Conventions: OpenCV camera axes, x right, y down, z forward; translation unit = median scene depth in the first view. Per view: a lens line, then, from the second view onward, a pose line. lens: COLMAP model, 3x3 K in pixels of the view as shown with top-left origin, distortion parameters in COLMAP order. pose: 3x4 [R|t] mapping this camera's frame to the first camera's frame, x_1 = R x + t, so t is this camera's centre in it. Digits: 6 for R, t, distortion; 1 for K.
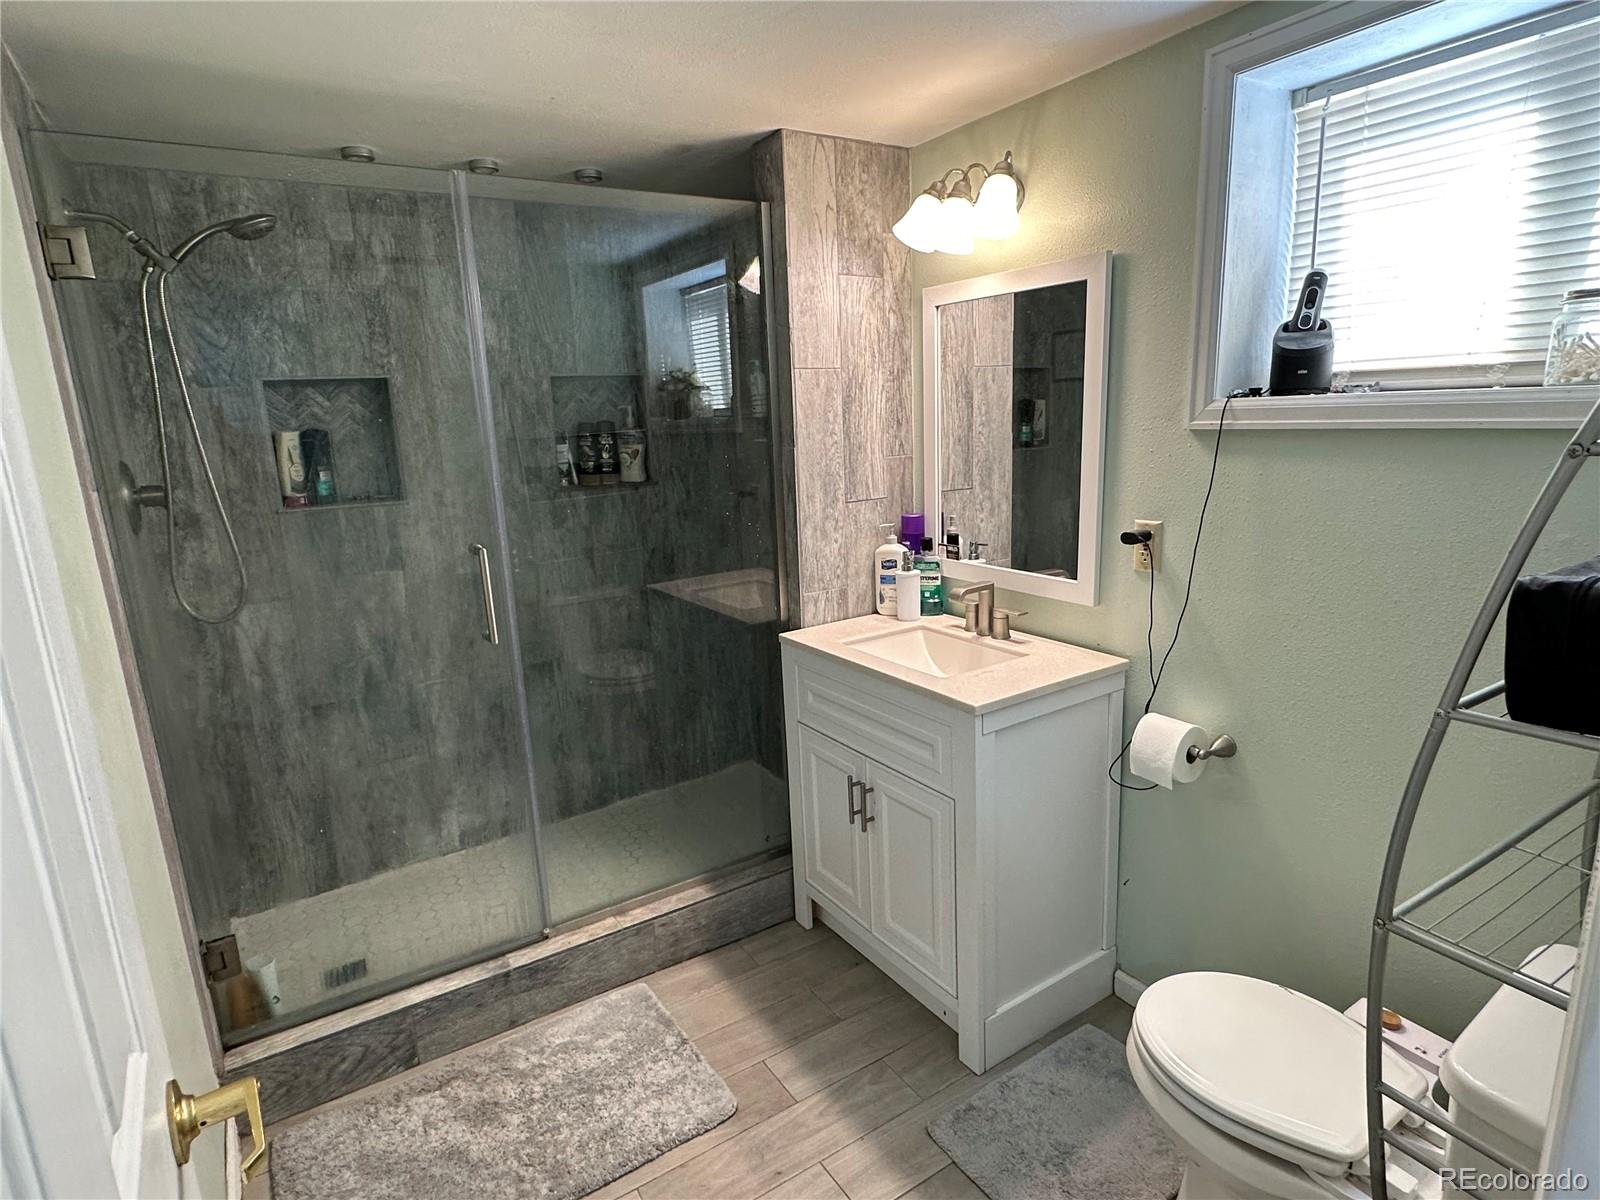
lens RADIAL K [[870.6, 0, 797.8], [0, 870.6, 604.7], [0, 0, 1]] dist [0.001627, 0.000222]
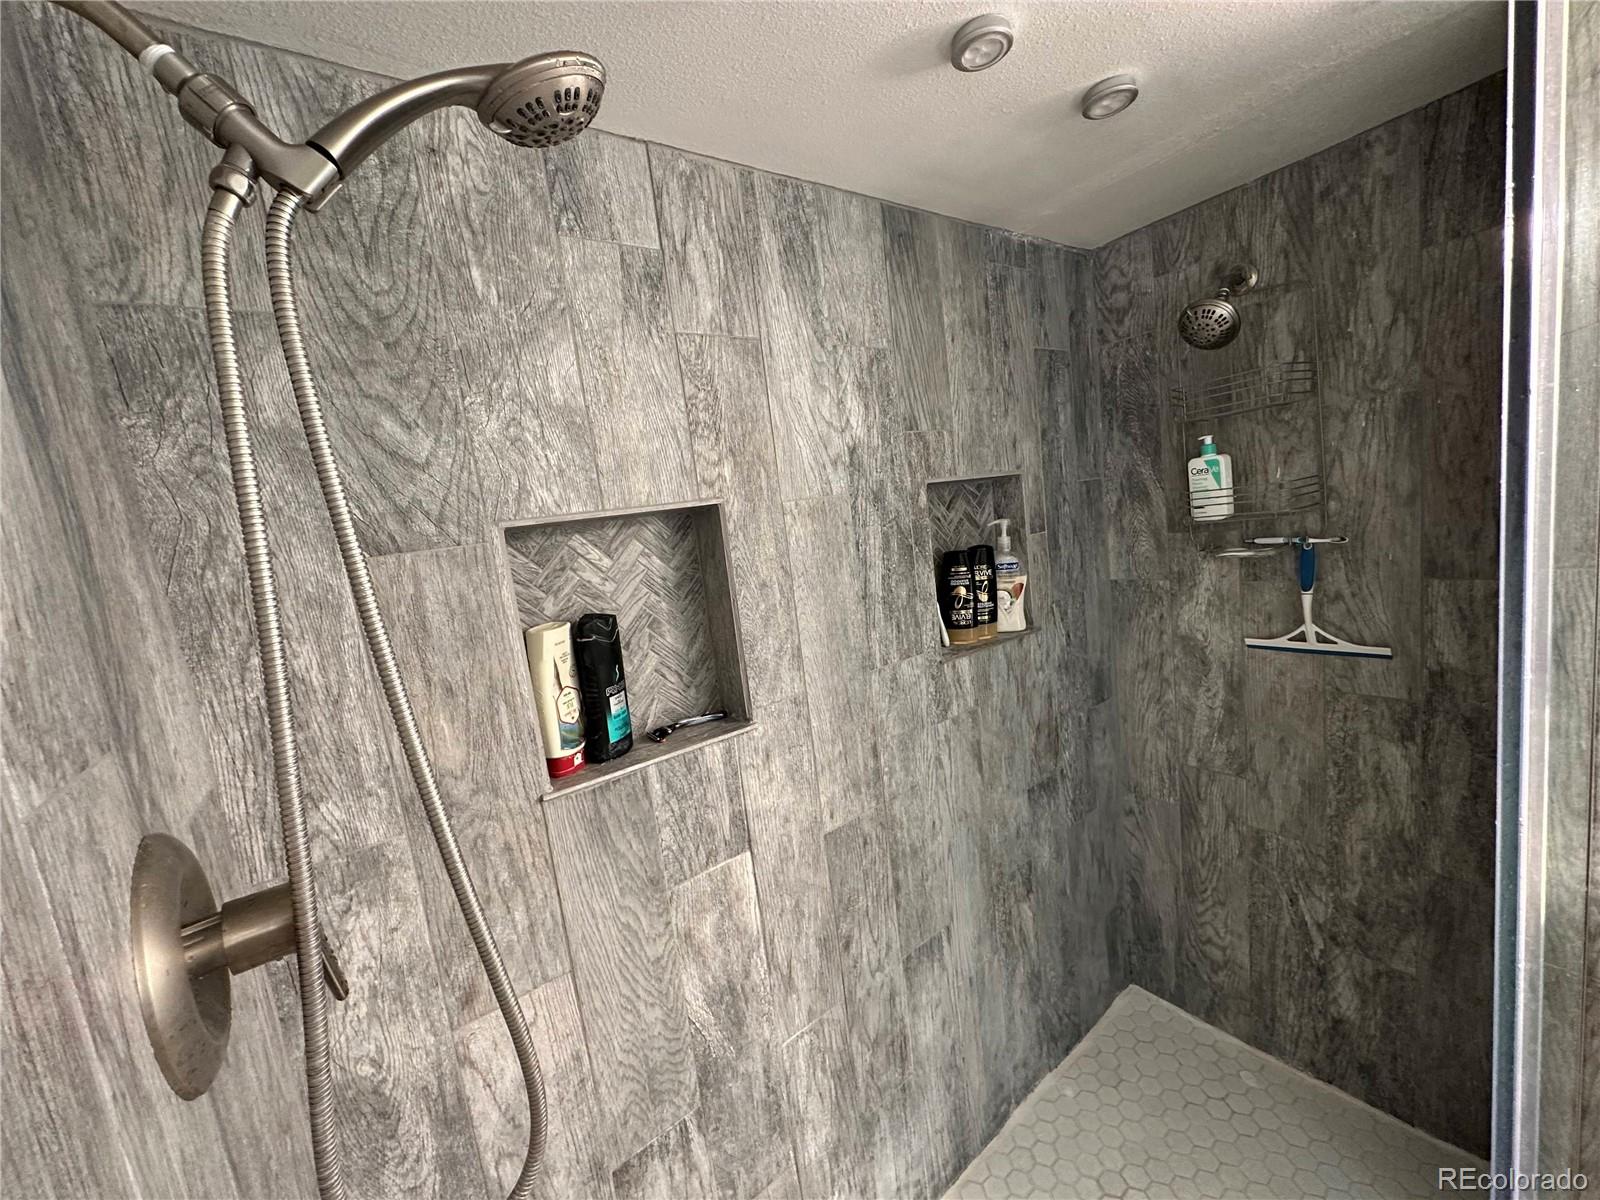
lens RADIAL K [[638.4, 0, 800.0], [0, 638.4, 600.0], [0, 0, 1]] dist [-0.001057, 0.000171]
pose [[0.993326, -0.094453, 0.066199, -0.456340], [0.100356, 0.990652, -0.092398, -0.162166], [-0.056853, 0.098425, 0.993519, 0.618373]]
